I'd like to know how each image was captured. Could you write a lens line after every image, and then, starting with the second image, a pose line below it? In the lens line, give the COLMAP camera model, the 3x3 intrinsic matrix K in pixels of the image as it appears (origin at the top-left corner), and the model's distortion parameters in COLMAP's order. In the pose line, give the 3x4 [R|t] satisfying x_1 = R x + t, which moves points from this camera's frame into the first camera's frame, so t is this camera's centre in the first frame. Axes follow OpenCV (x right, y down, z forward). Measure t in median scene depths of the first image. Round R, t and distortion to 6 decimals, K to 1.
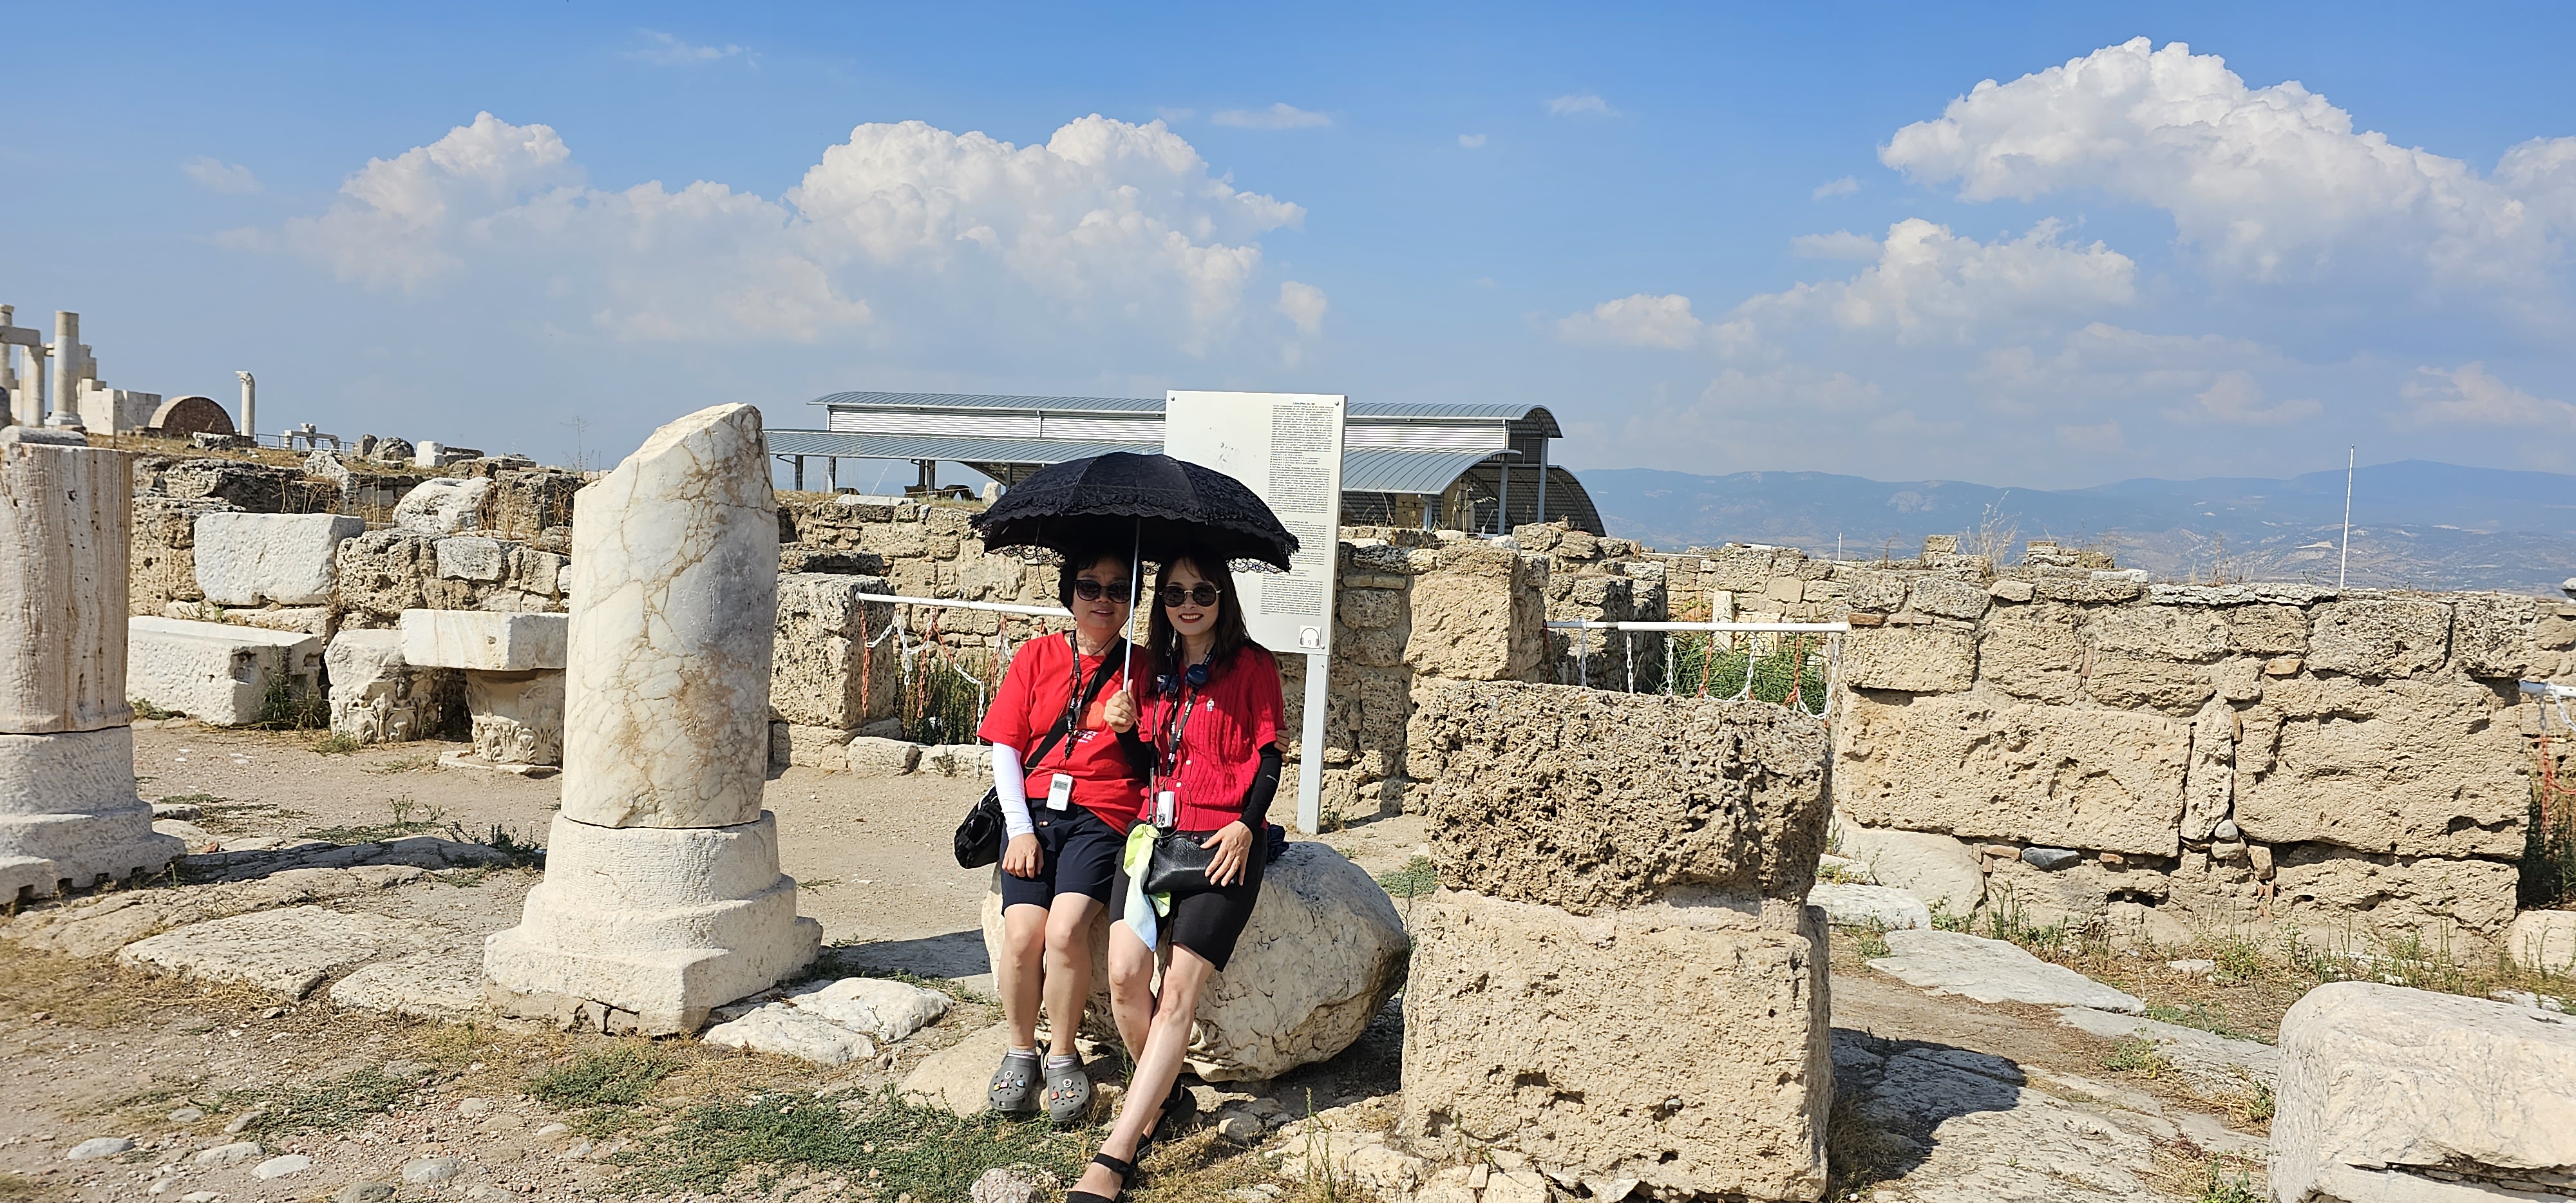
lens RADIAL K [[1718.3, 0, 1287.4], [0, 1718.3, 625.9], [0, 0, 1]] dist [0.043404, -0.007639]
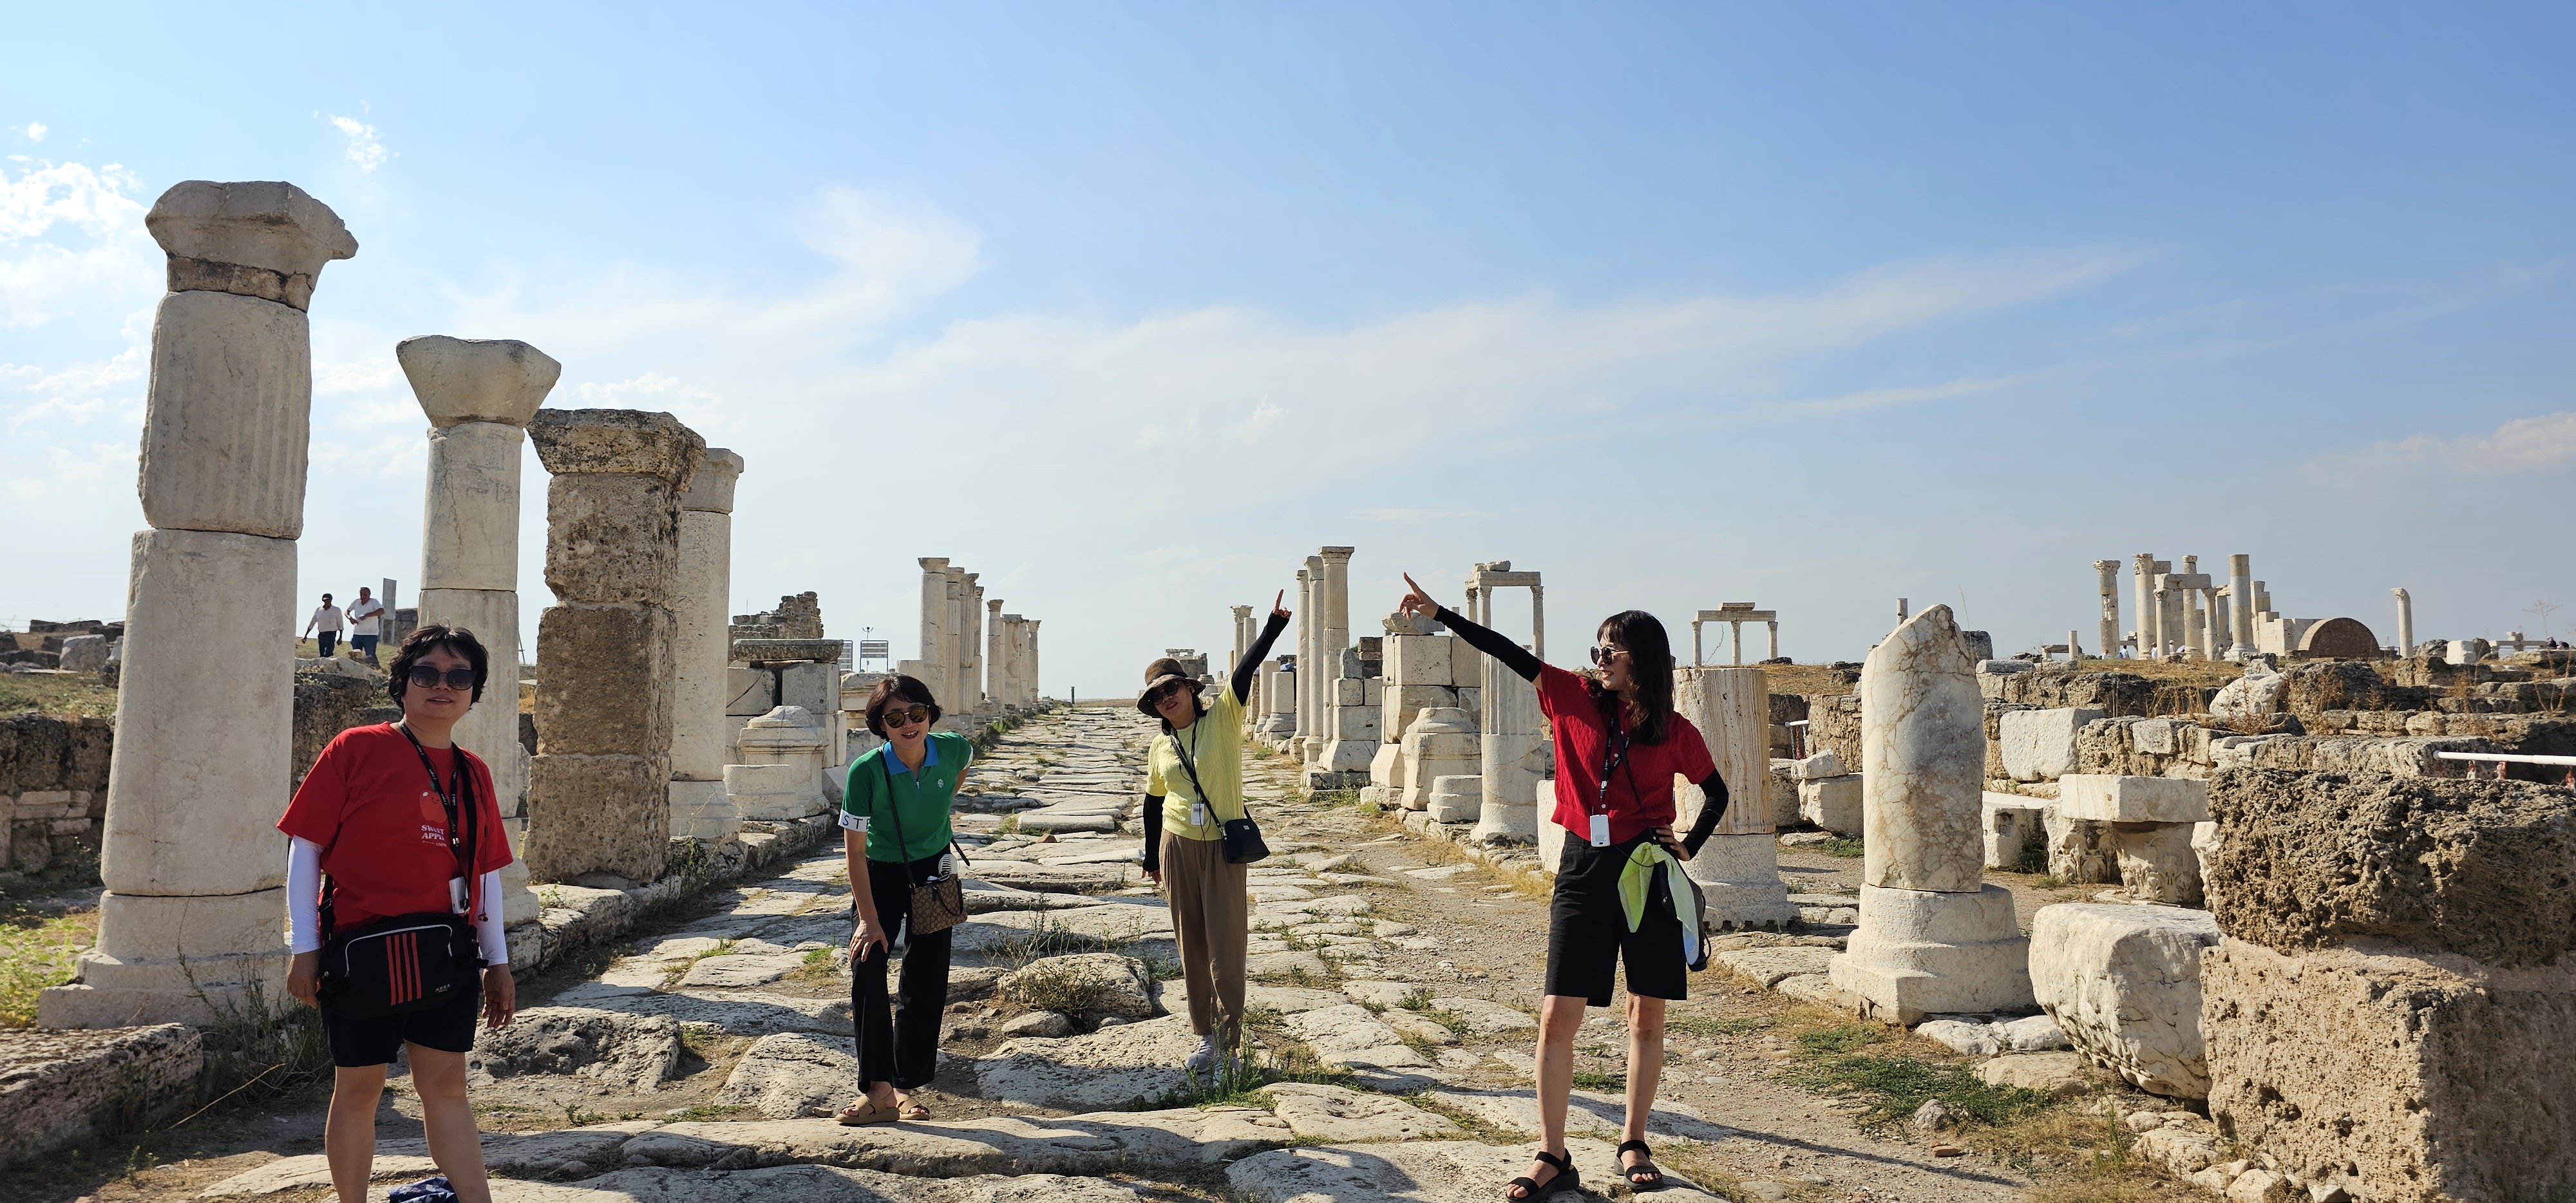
lens RADIAL K [[1718.3, 0, 1289.8], [0, 1718.3, 594.4], [0, 0, 1]] dist [0.043404, -0.007639]
pose [[0.415375, -0.117521, -0.902027, 0.809195], [-0.013372, 0.990723, -0.135234, 0.073346], [0.909552, 0.068235, 0.409950, -0.122840]]
